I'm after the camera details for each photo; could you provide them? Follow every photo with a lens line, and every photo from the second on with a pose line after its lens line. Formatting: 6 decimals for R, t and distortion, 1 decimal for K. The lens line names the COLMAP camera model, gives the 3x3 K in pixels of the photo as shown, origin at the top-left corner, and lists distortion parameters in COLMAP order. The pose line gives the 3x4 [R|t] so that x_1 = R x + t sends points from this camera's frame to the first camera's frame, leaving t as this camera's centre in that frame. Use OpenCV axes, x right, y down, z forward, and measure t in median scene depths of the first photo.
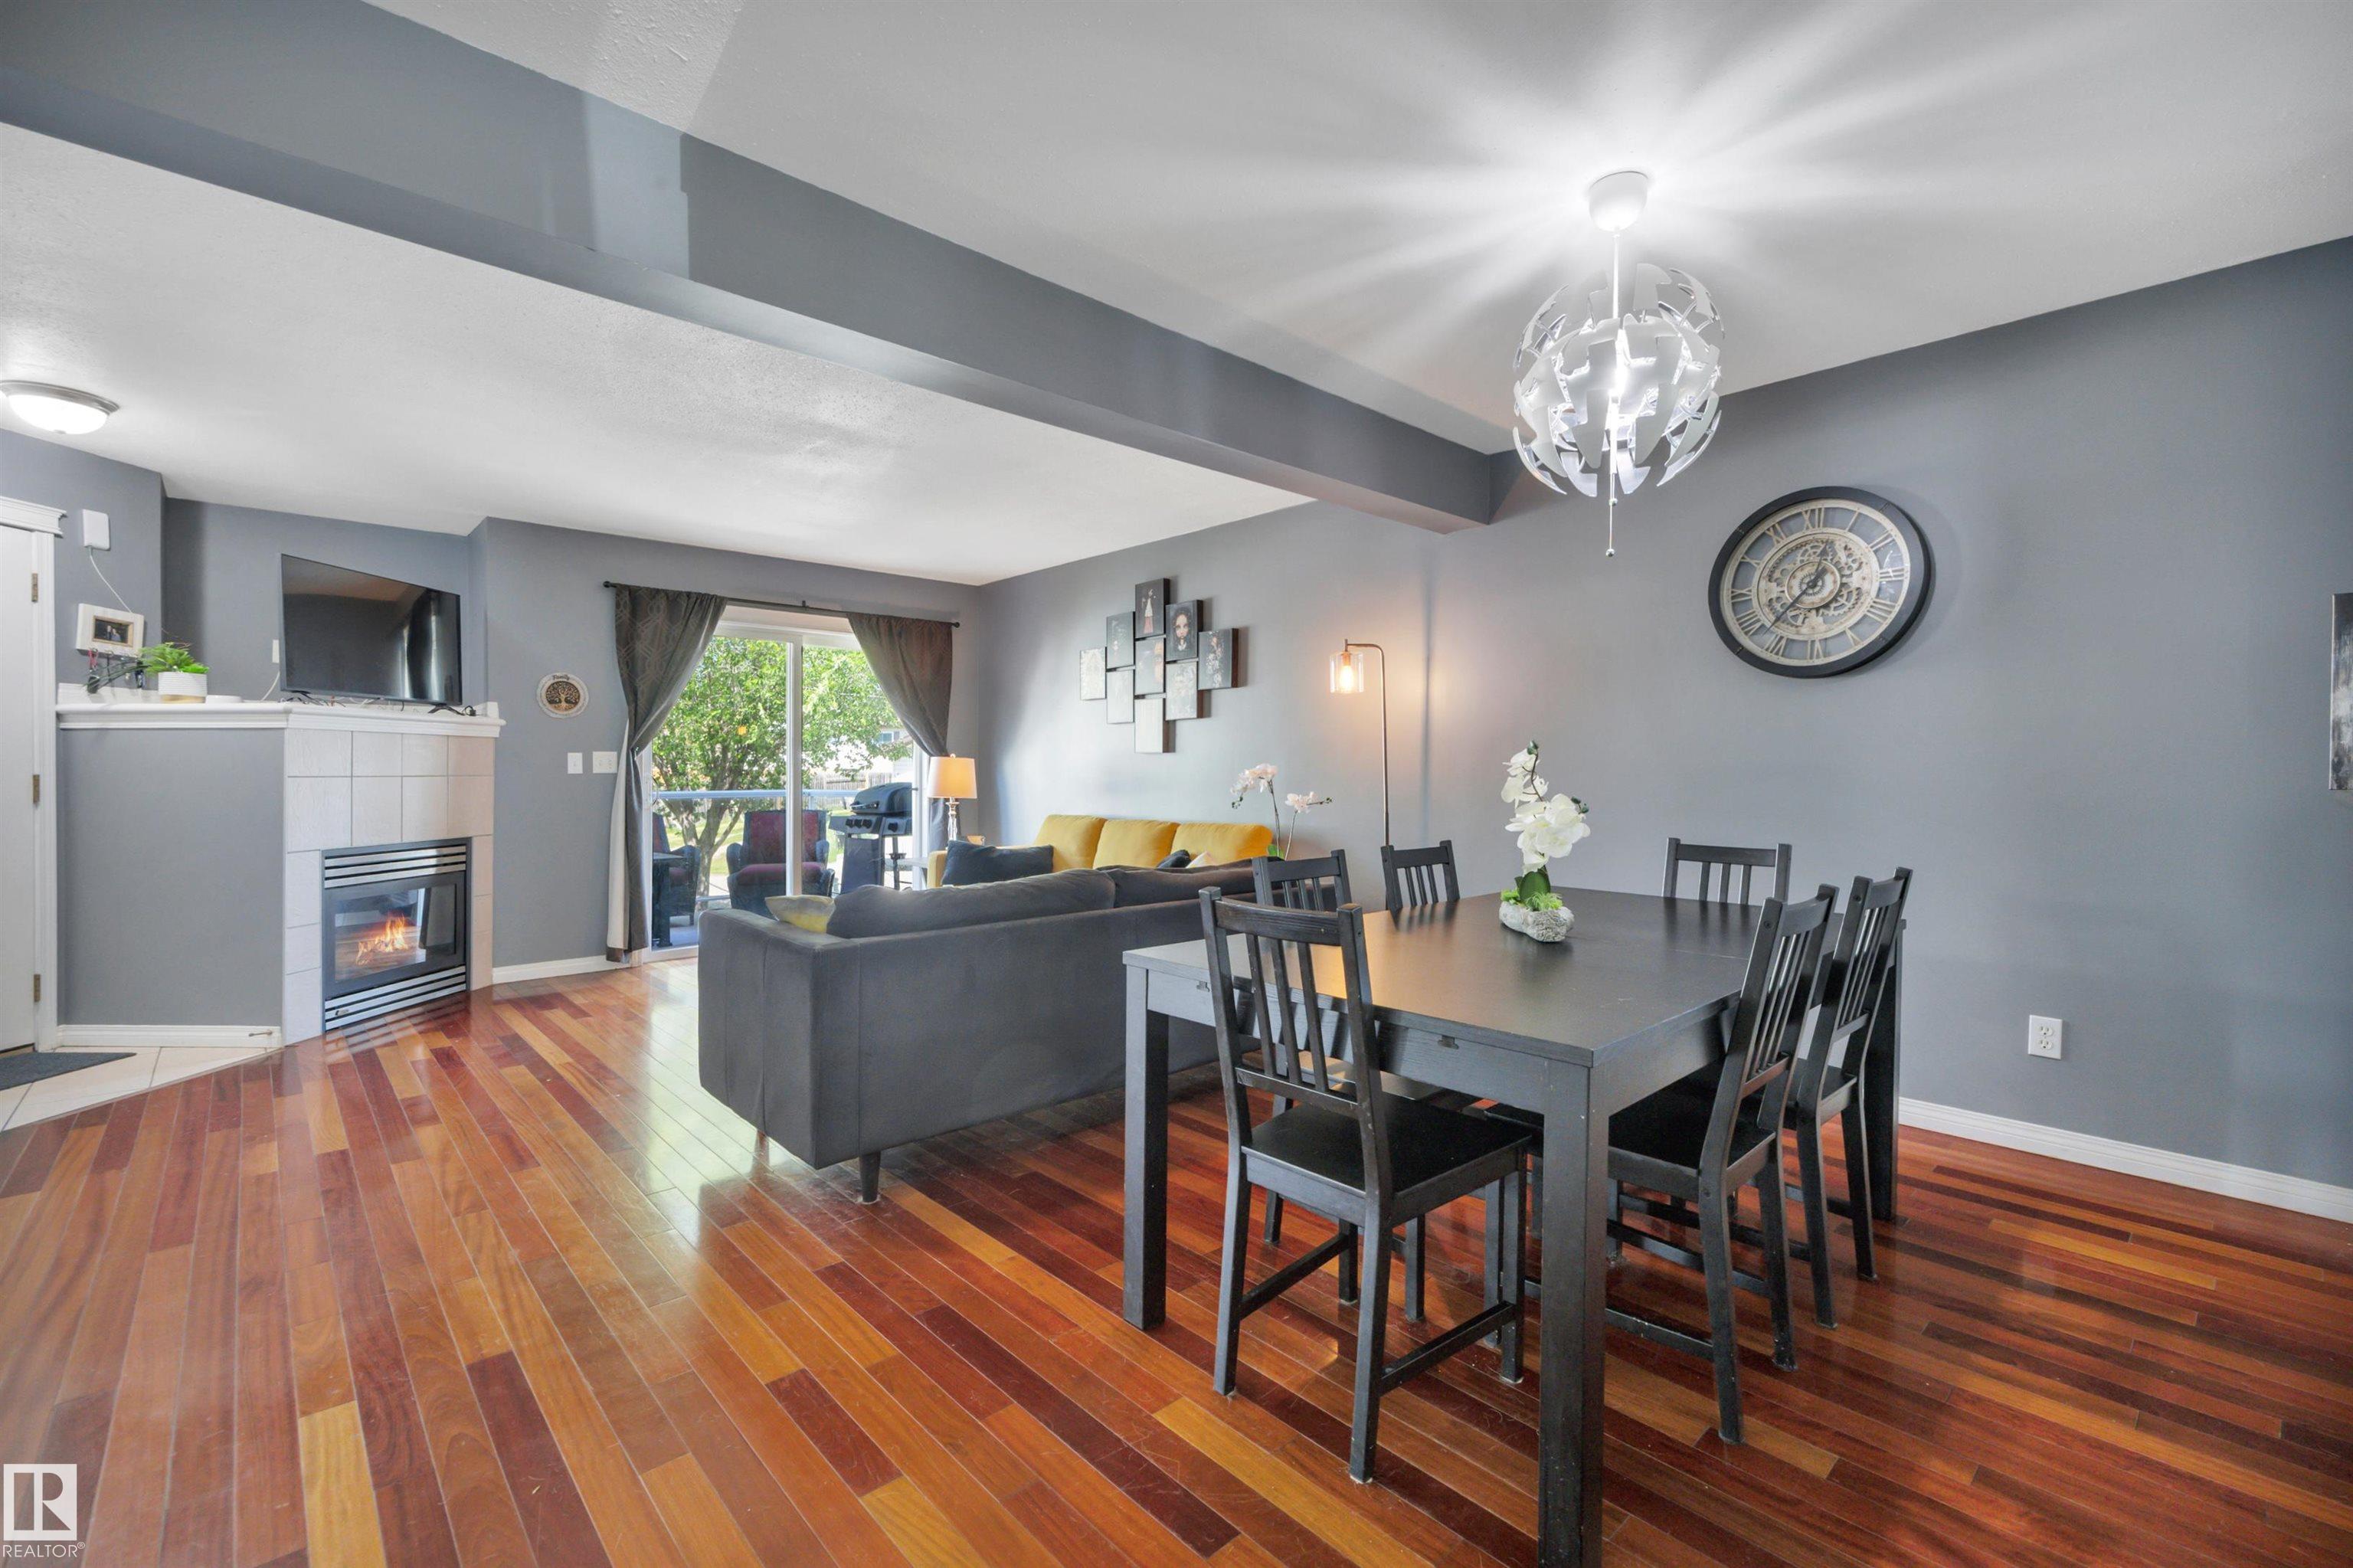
lens RADIAL K [[989.6, 0, 1183.1], [0, 989.6, 765.6], [0, 0, 1]] dist [0.000842, 0.000318]
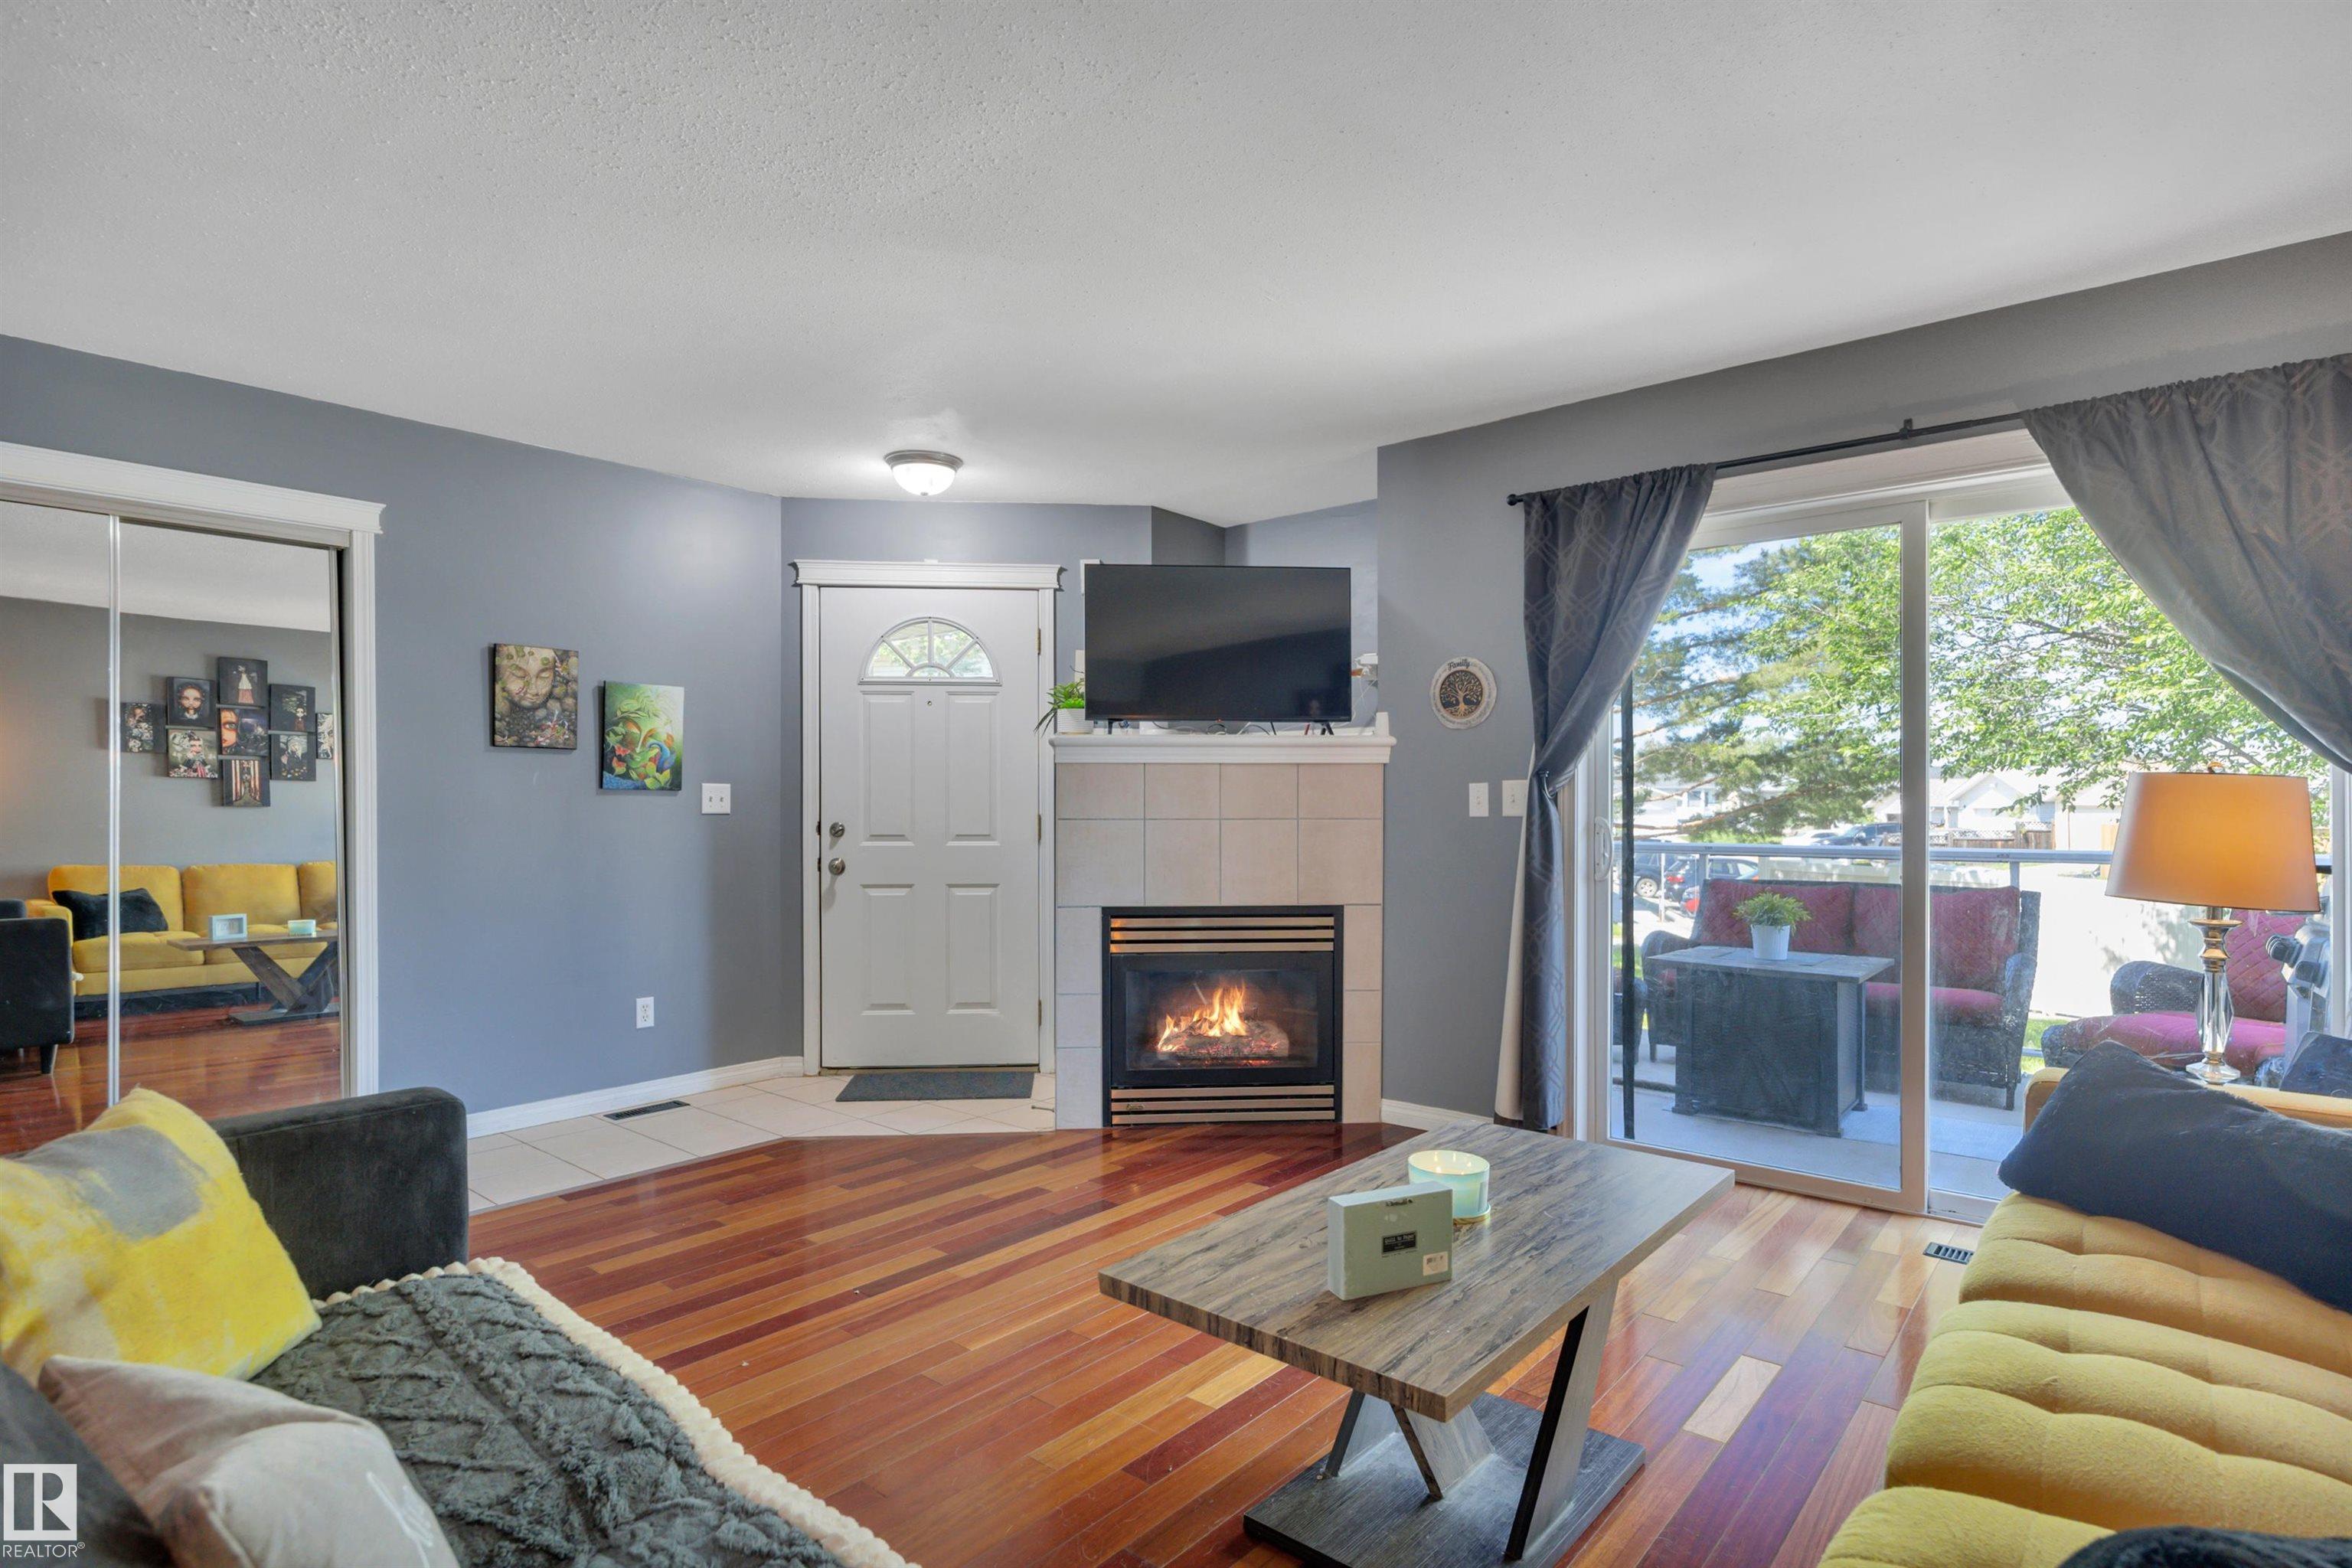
lens RADIAL K [[1191.0, 0, 1191.4], [0, 1191.0, 786.2], [0, 0, 1]] dist [-0.004475, -0.000800]
pose [[0.115090, -0.014542, -0.993249, 0.106111], [0.006174, 0.999884, -0.013924, -0.001753], [0.993336, -0.004530, 0.115167, 0.726255]]
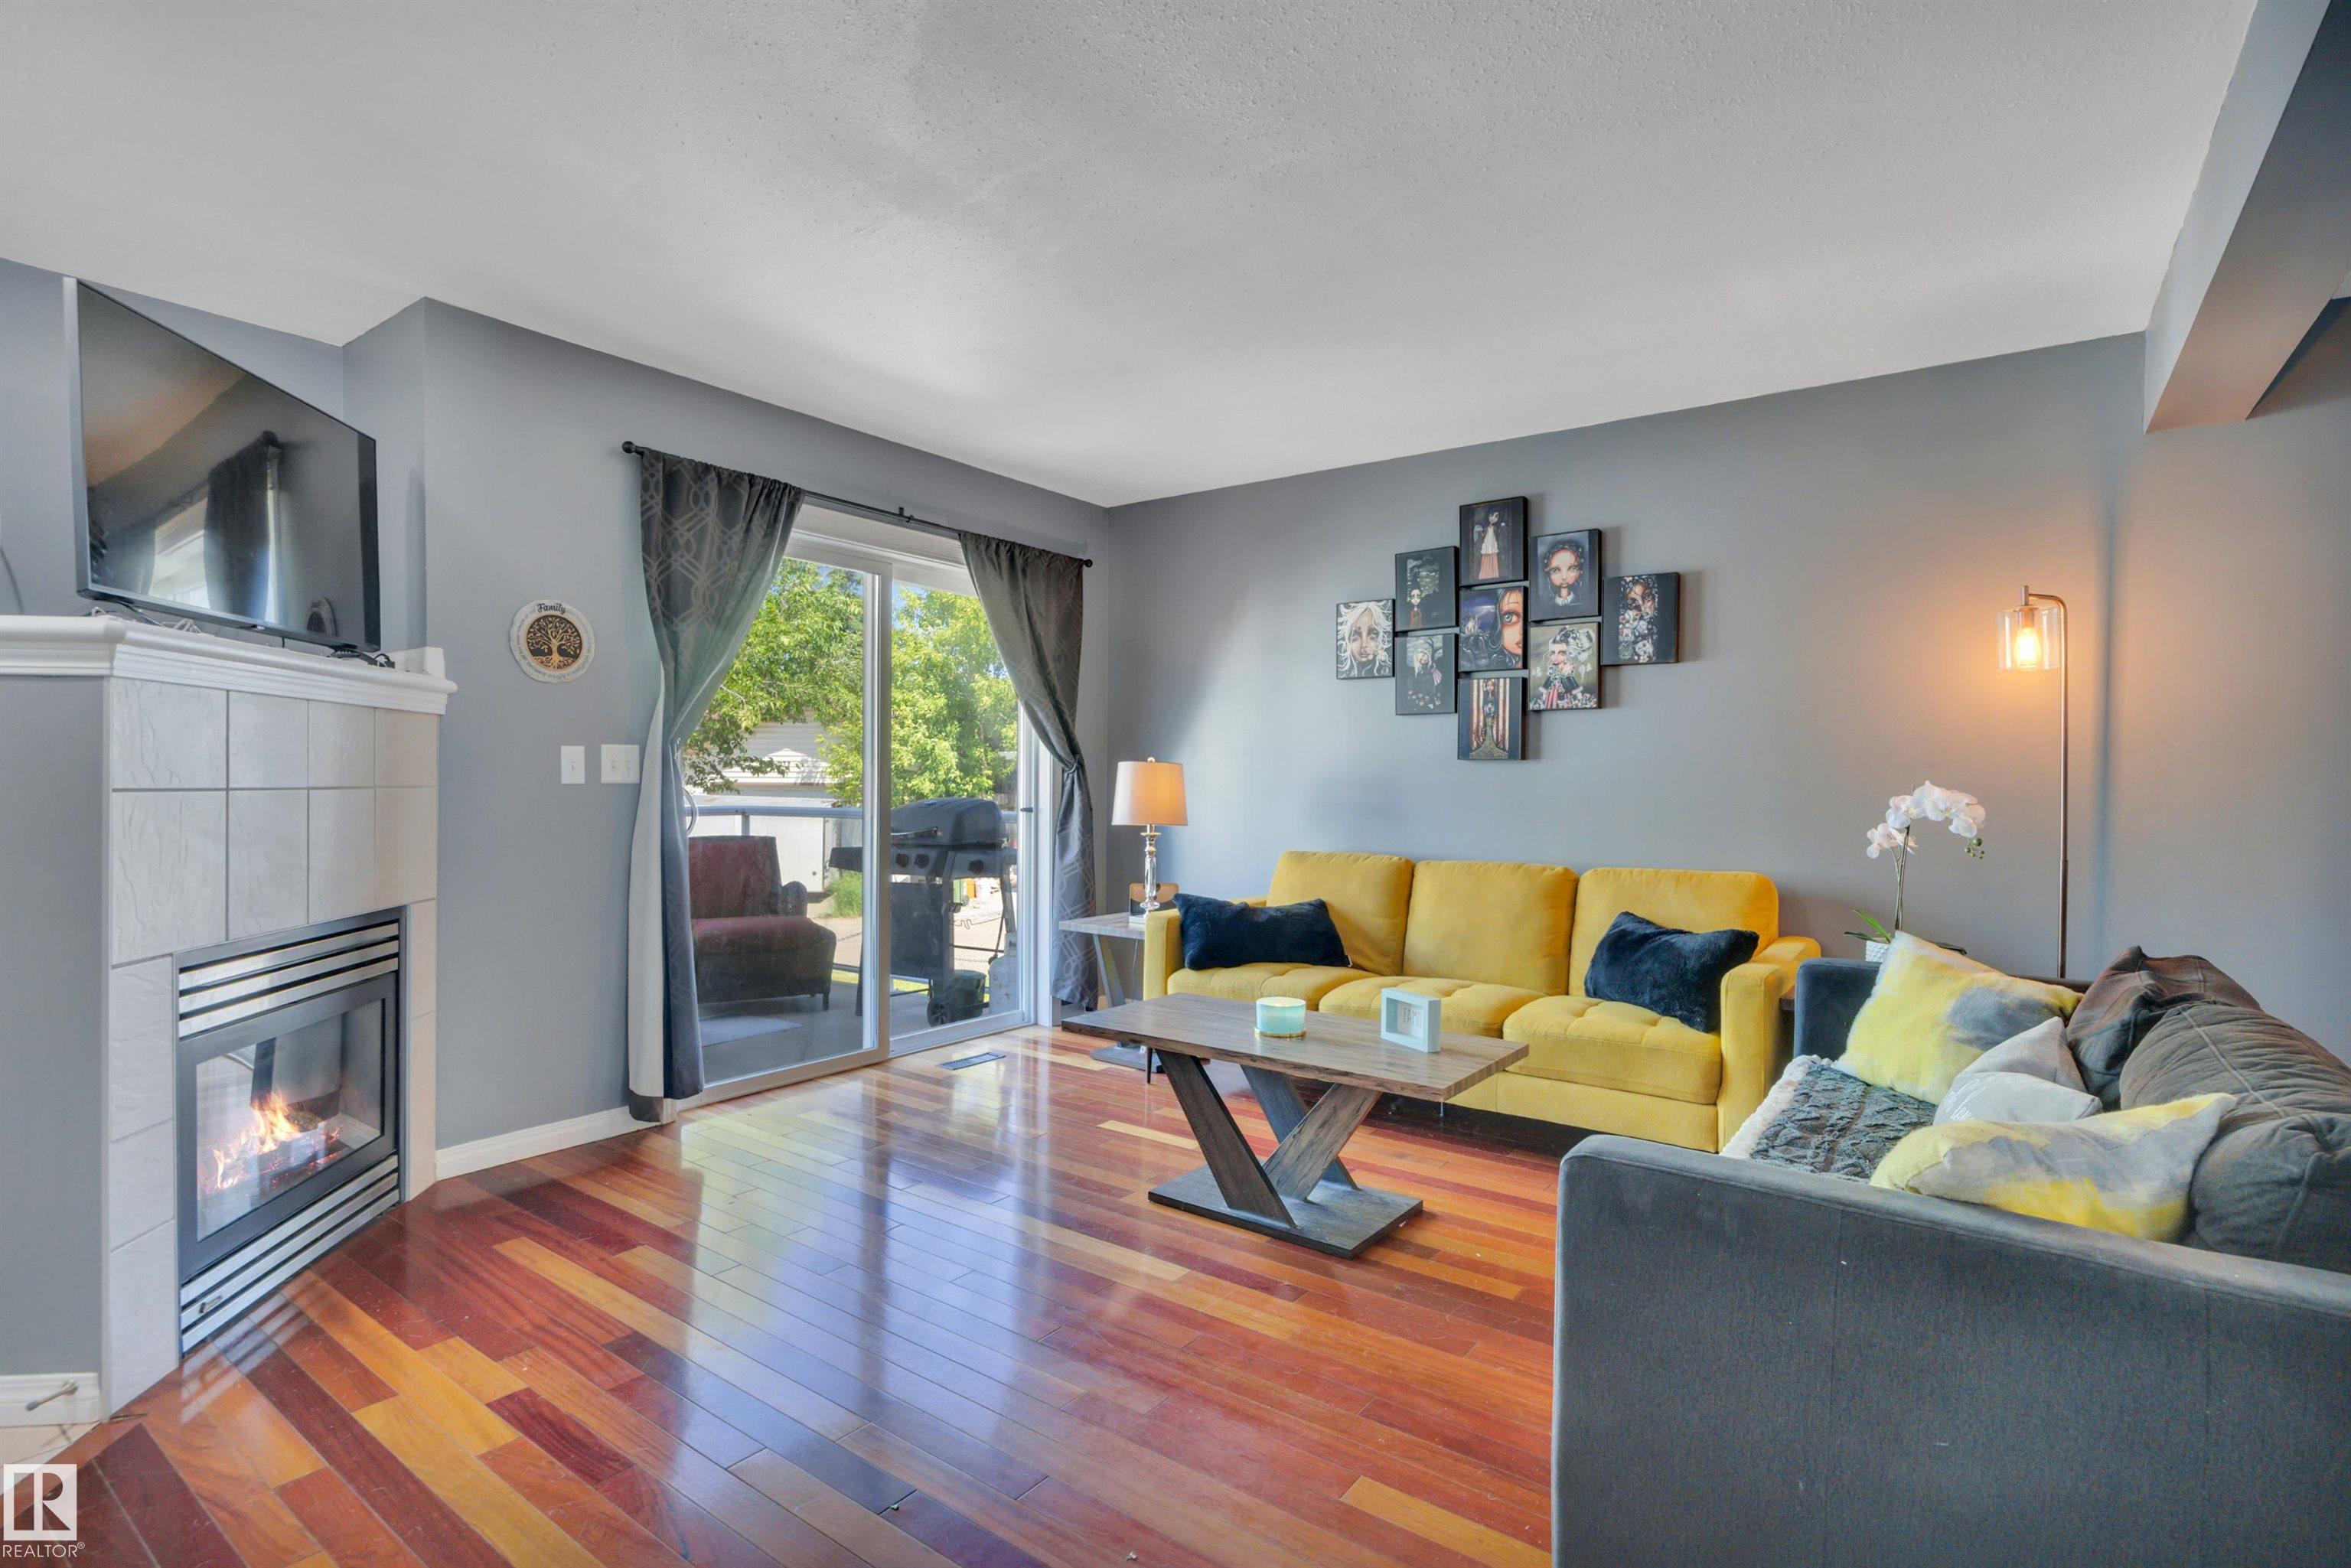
lens RADIAL K [[1112.6, 0, 1175.5], [0, 1112.6, 784.0], [0, 0, 1]] dist [-0.015776, -0.000123]
pose [[0.983277, 0.010327, 0.181824, -0.391267], [-0.011978, 0.999896, 0.007987, -0.000894], [-0.181722, -0.010031, 0.983299, 0.327832]]
